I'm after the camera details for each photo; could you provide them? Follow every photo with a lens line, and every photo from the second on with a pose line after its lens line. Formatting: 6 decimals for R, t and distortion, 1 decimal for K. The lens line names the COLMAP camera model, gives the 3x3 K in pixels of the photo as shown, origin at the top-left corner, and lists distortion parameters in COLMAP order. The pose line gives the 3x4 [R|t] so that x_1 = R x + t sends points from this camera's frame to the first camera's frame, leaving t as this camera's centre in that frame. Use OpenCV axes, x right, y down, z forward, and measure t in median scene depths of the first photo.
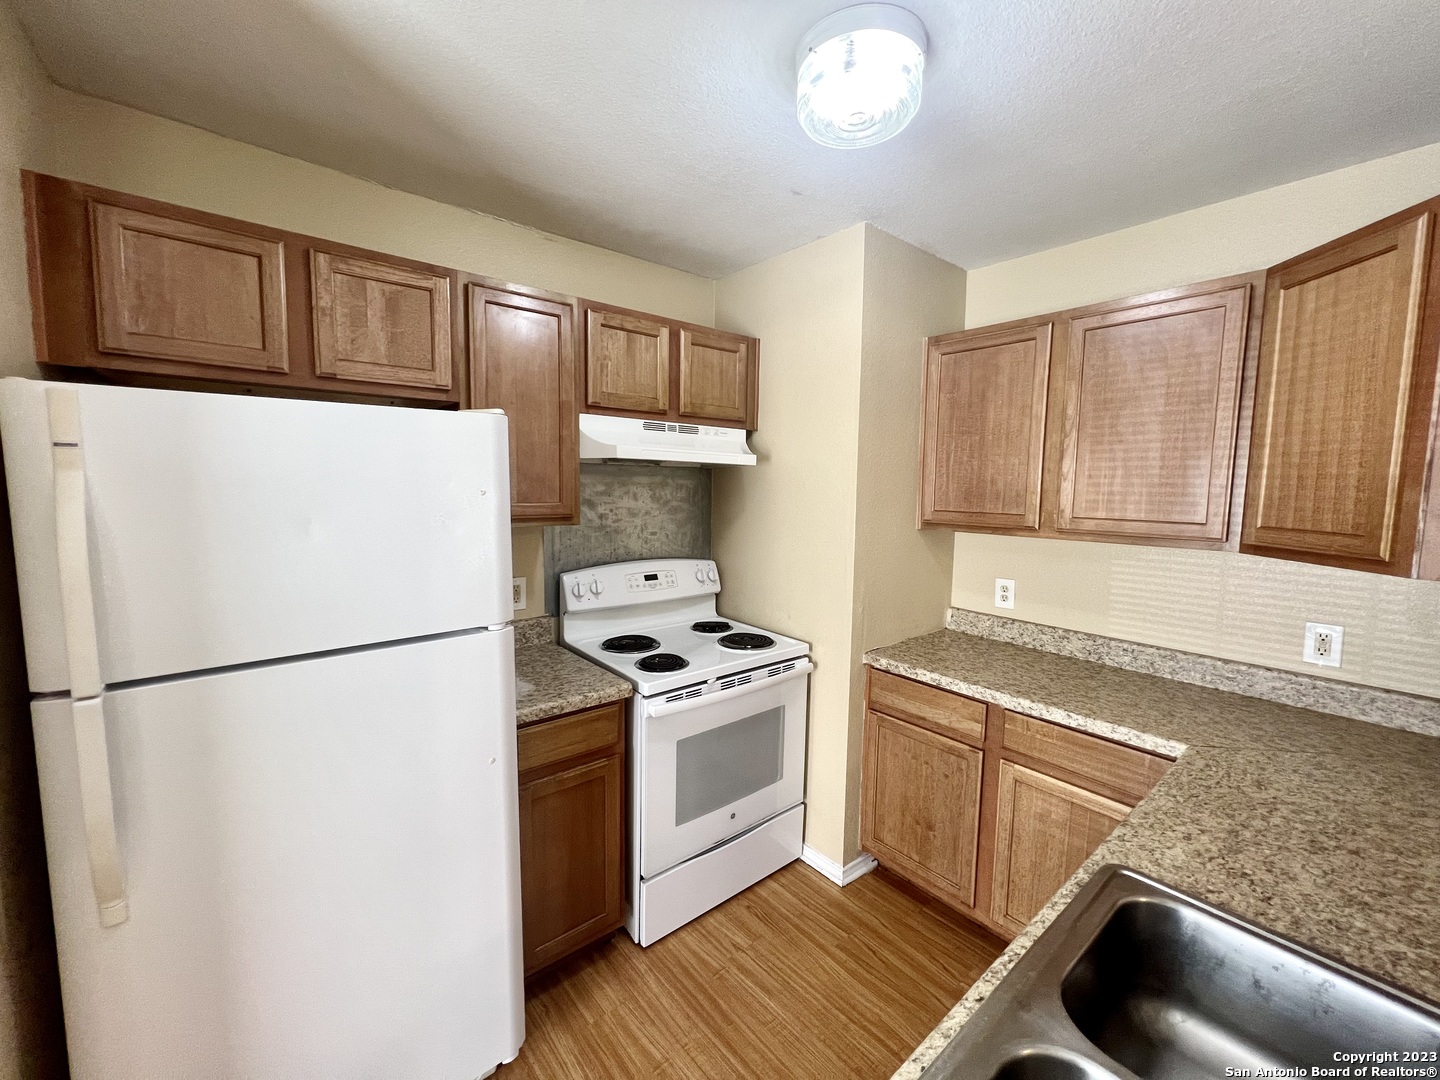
lens RADIAL K [[577.7, 0, 716.2], [0, 577.7, 536.4], [0, 0, 1]] dist [0.000443, -0.000262]
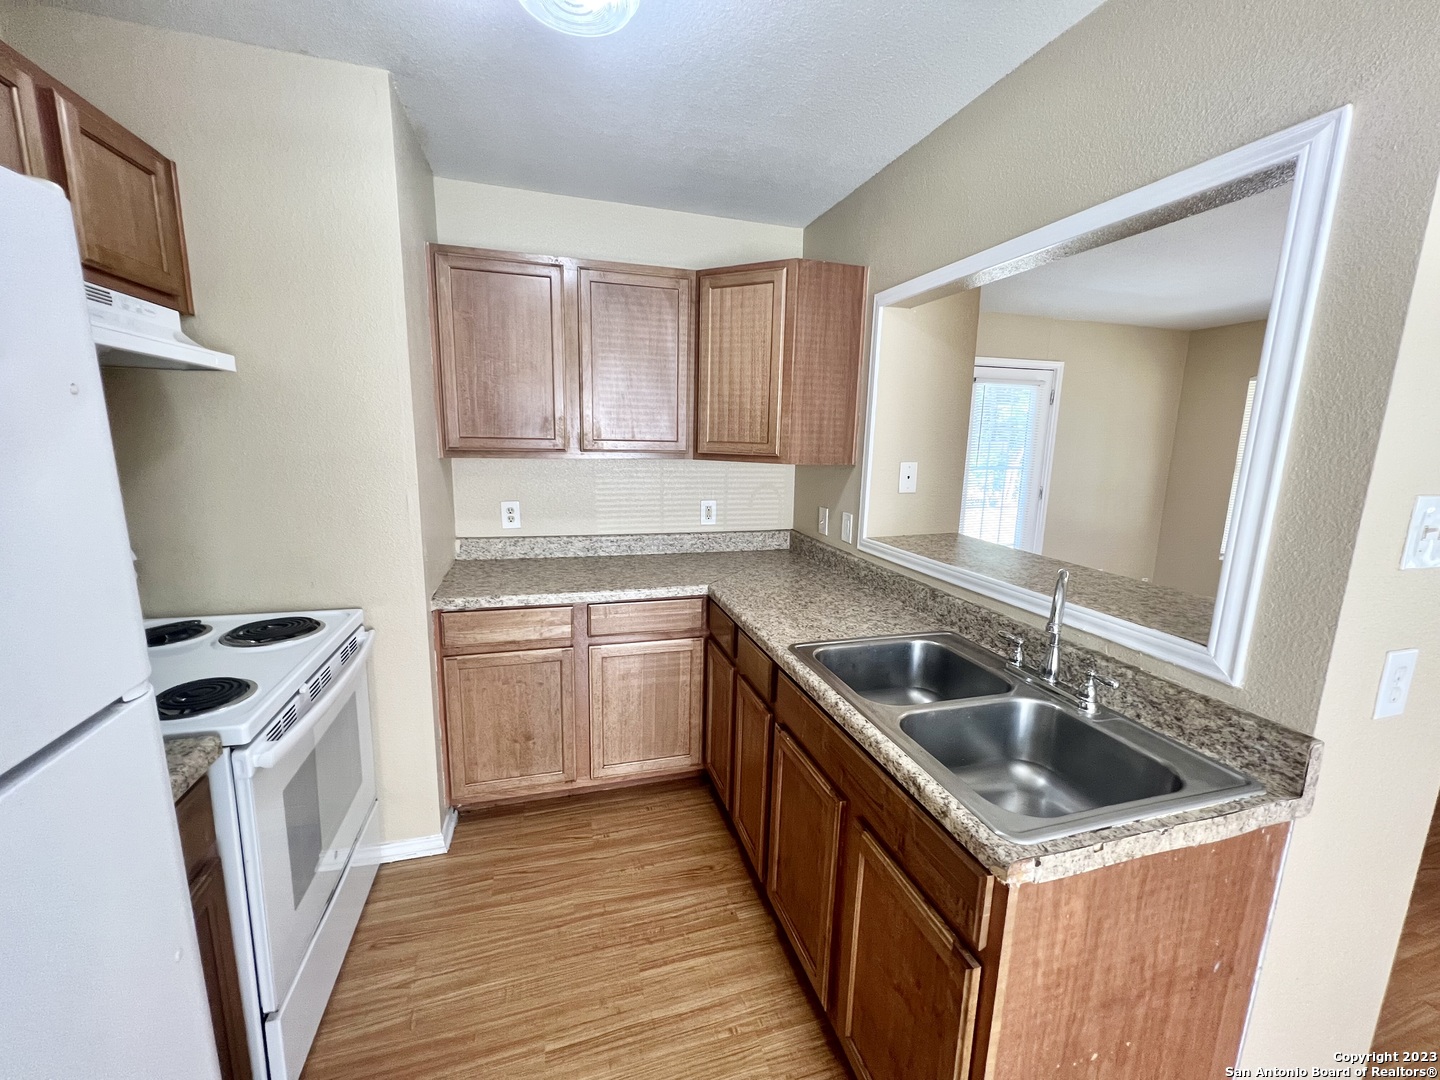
lens RADIAL K [[577.7, 0, 718.0], [0, 577.7, 536.8], [0, 0, 1]] dist [0.000443, -0.000262]
pose [[0.387763, -0.169492, 0.906042, -0.419131], [0.068525, 0.985530, 0.155035, -0.002095], [-0.919208, 0.001970, 0.393766, 0.276566]]
